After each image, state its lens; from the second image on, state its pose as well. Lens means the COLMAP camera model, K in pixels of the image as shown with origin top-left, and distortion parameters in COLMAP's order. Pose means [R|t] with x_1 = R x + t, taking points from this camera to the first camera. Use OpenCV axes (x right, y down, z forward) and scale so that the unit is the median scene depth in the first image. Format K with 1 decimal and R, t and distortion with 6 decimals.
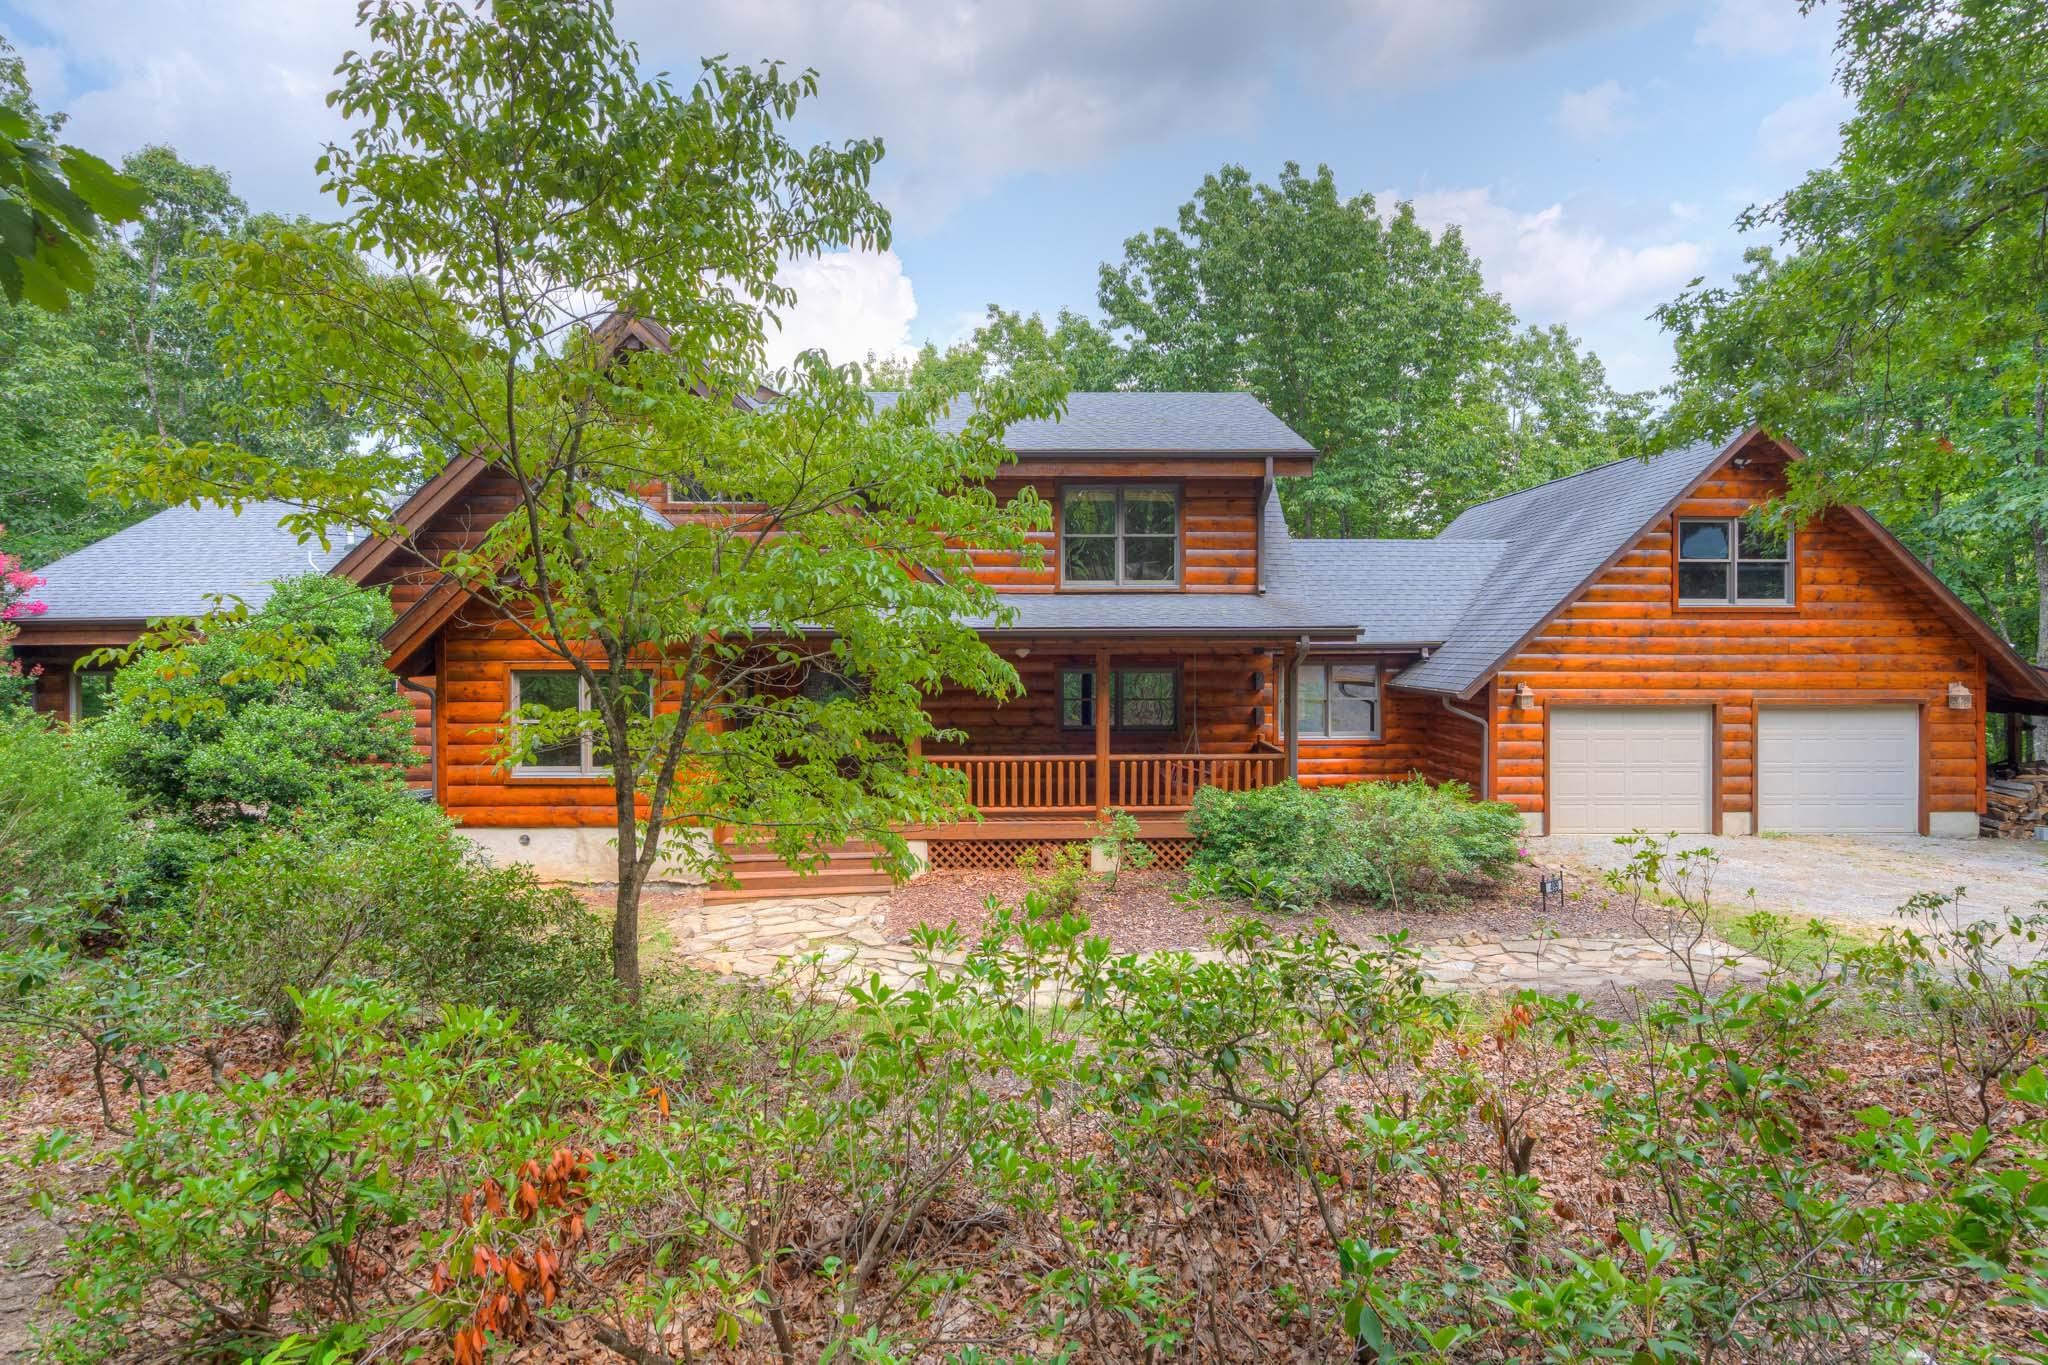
lens RADIAL K [[1036.0, 0, 1030.8], [0, 1036.0, 674.4], [0, 0, 1]] dist [0.000792, -0.000172]
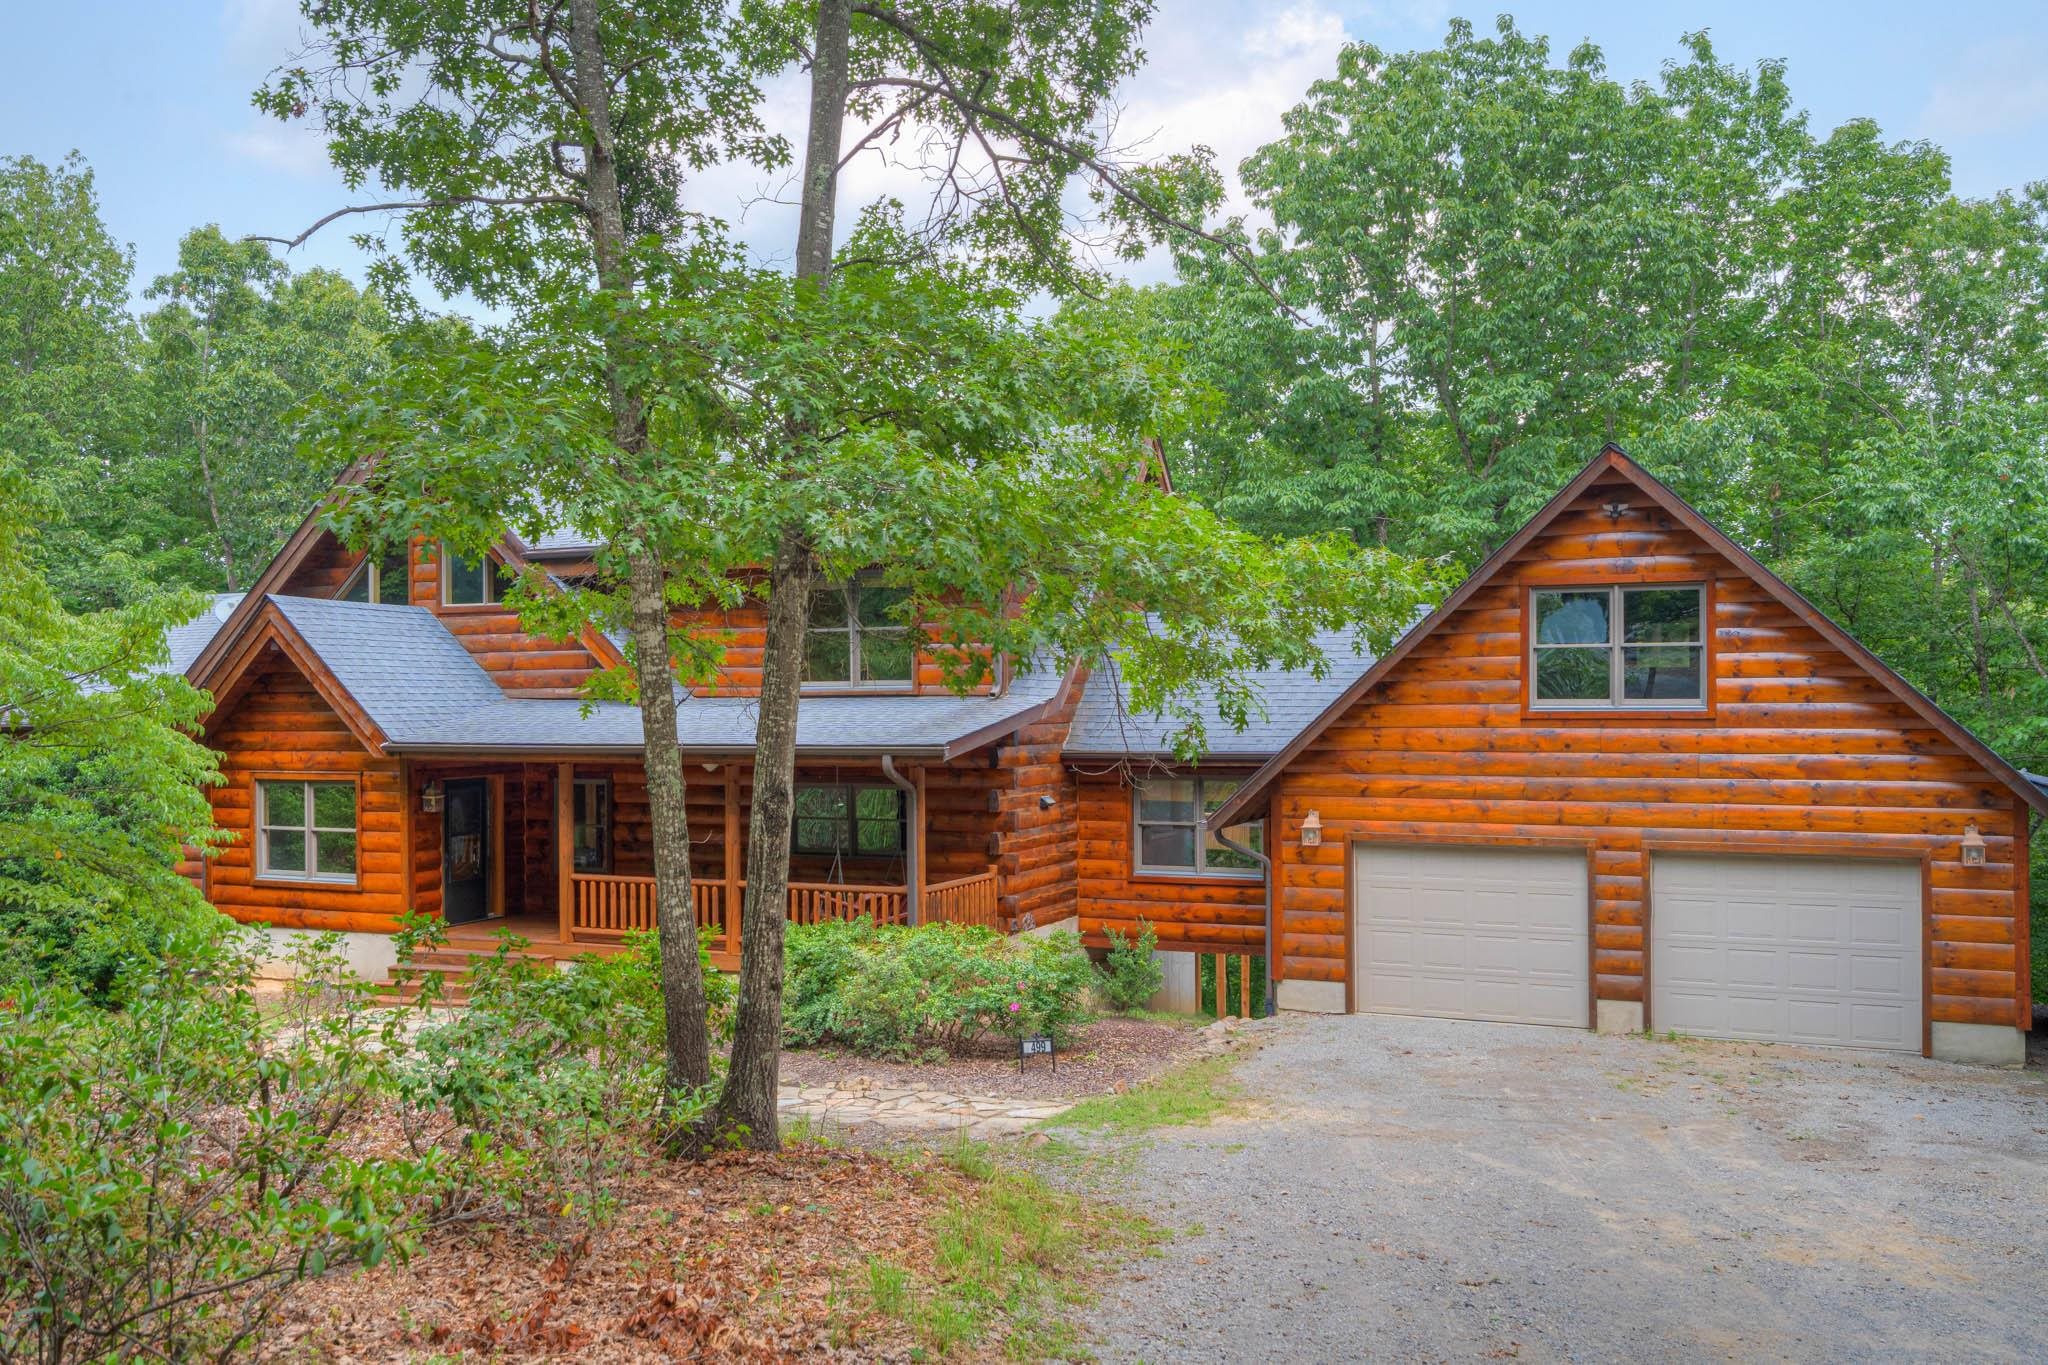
lens RADIAL K [[1753.7, 0, 963.8], [0, 1753.7, 685.0], [0, 0, 1]] dist [0.005885, -0.010623]
pose [[0.904706, -0.006766, -0.425983, 0.790246], [-0.006694, 0.999525, -0.030093, -0.043539], [0.425984, 0.030077, 0.904231, -0.285221]]
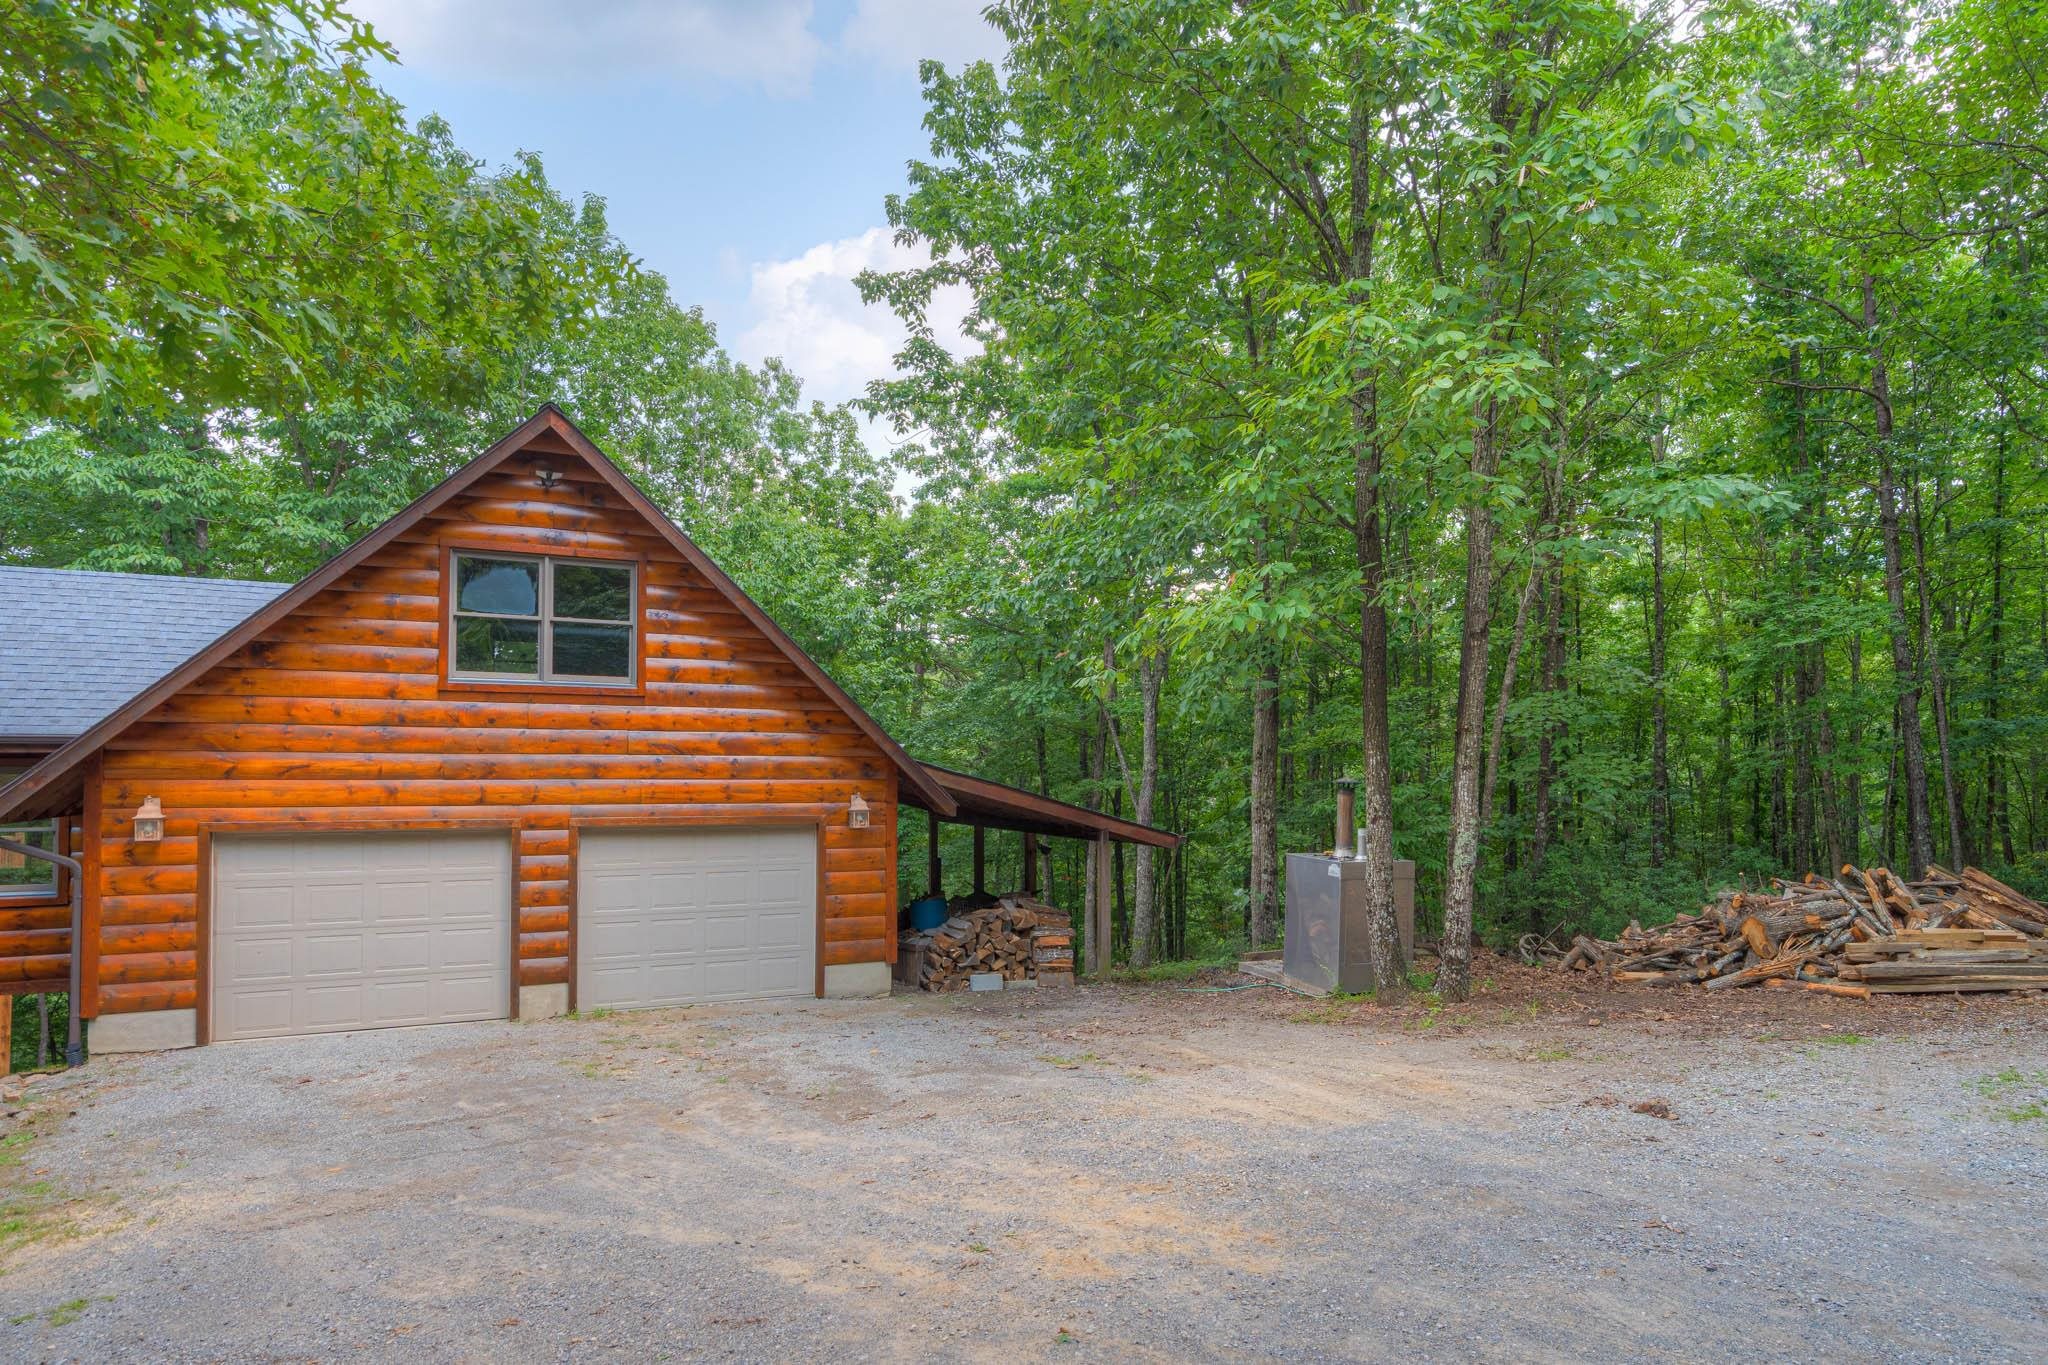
lens RADIAL K [[1221.3, 0, 1090.6], [0, 1221.3, 760.8], [0, 0, 1]] dist [0.006574, -0.000758]
pose [[0.896959, 0.008059, 0.442040, 0.647755], [0.006504, 0.999485, -0.031418, 0.013067], [-0.442066, 0.031056, 0.896445, 0.108631]]
